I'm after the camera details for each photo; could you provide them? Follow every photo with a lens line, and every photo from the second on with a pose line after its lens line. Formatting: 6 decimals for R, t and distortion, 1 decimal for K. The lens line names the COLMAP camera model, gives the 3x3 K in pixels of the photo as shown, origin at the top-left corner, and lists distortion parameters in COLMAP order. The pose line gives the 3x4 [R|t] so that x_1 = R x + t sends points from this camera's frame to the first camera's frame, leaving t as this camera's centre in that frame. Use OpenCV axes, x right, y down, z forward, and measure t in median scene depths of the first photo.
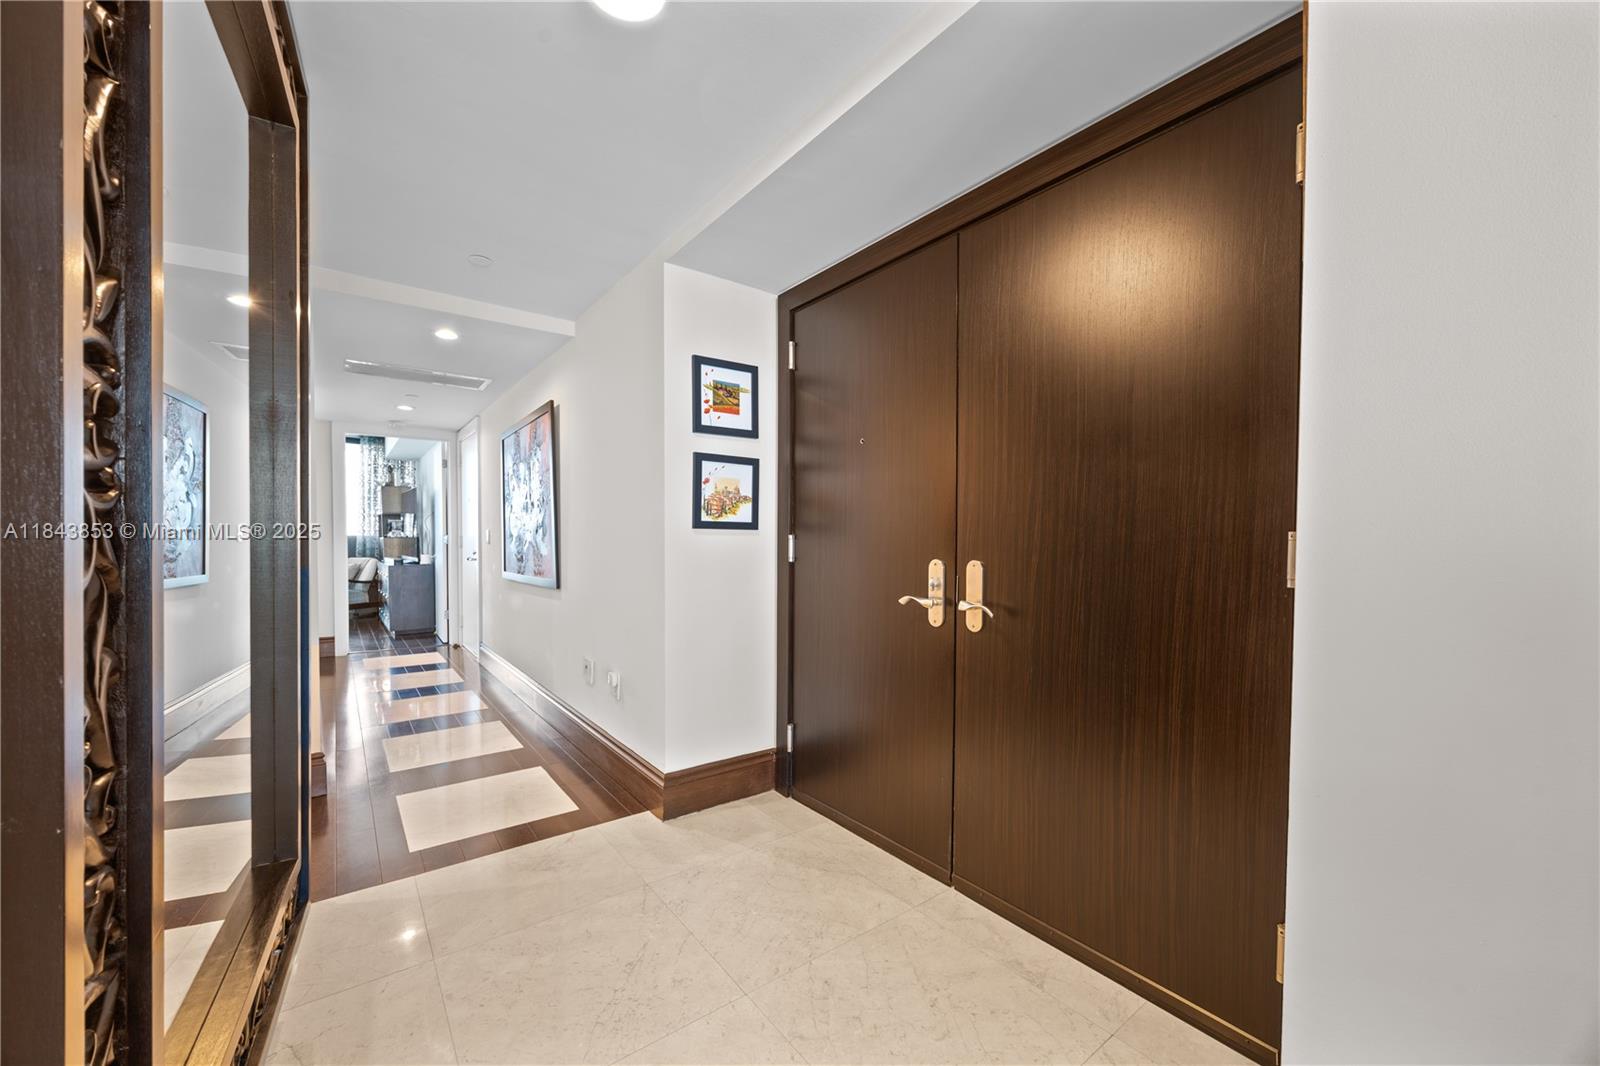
lens RADIAL K [[623.5, 0, 794.9], [0, 623.5, 546.6], [0, 0, 1]] dist [-0.001378, -0.000227]
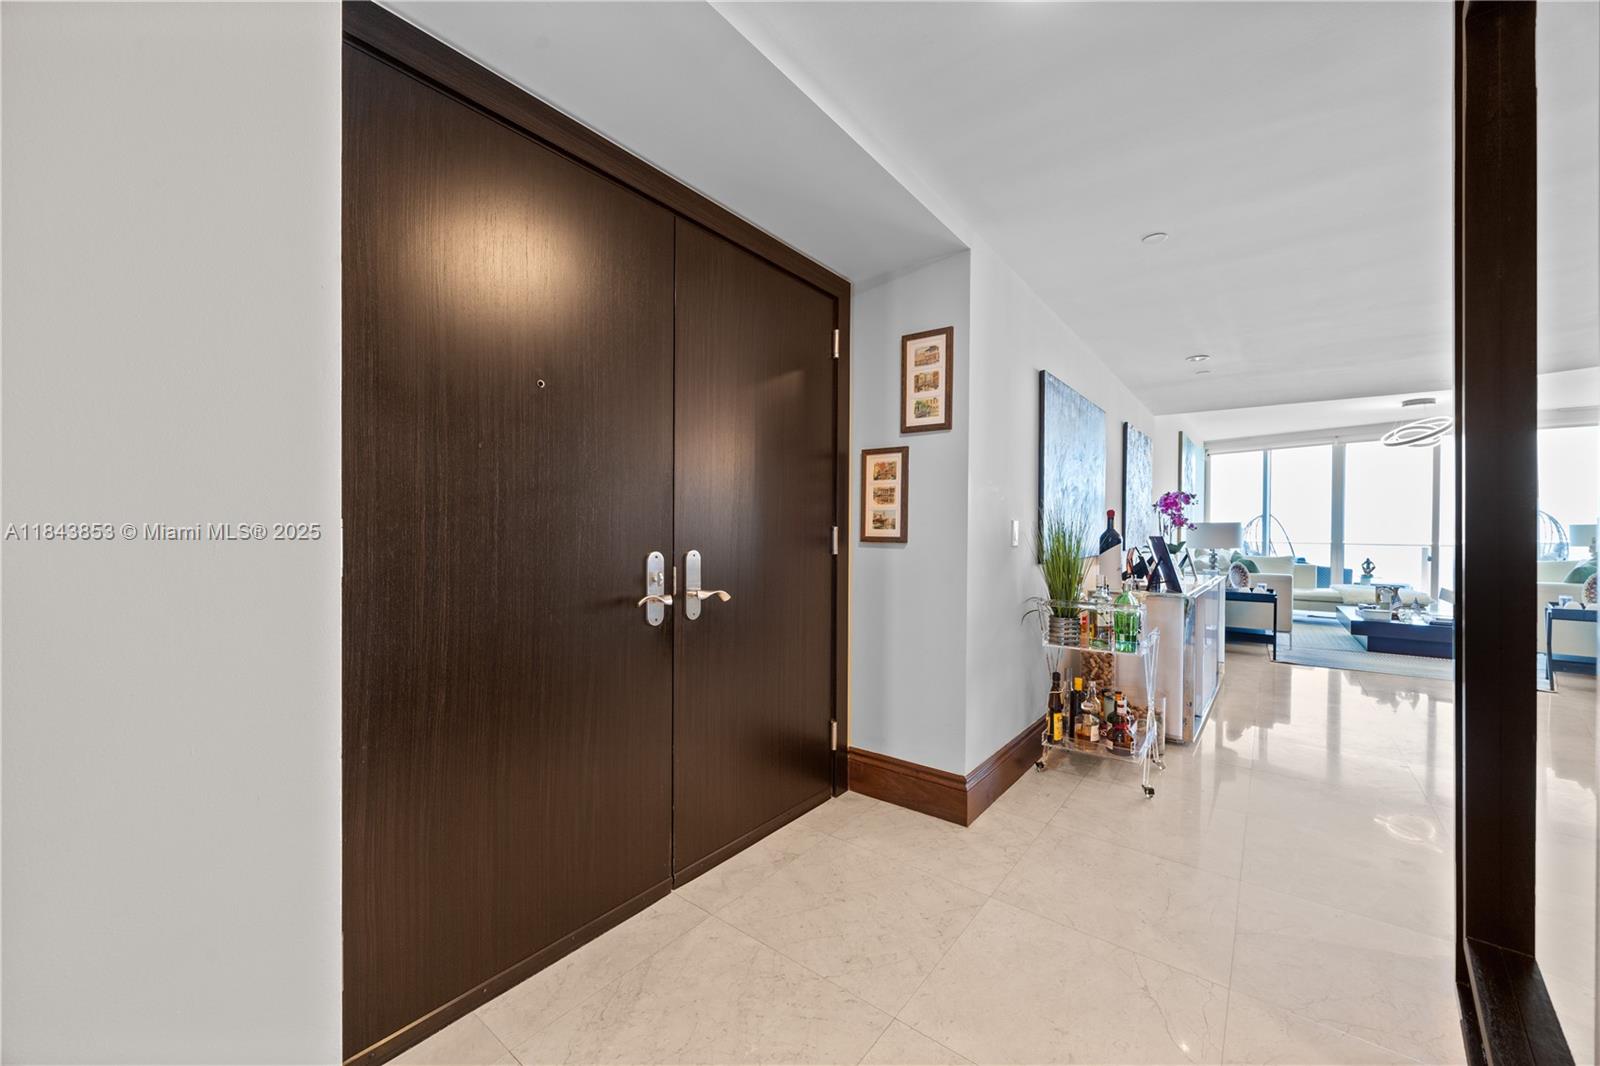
lens RADIAL K [[606.0, 0, 795.6], [0, 606.0, 538.7], [0, 0, 1]] dist [-0.001900, -0.000250]
pose [[-0.268272, 0.000069, 0.963343, -0.725096], [0.013676, 0.999899, 0.003737, 0.004807], [-0.963246, 0.014177, -0.268246, 1.105578]]
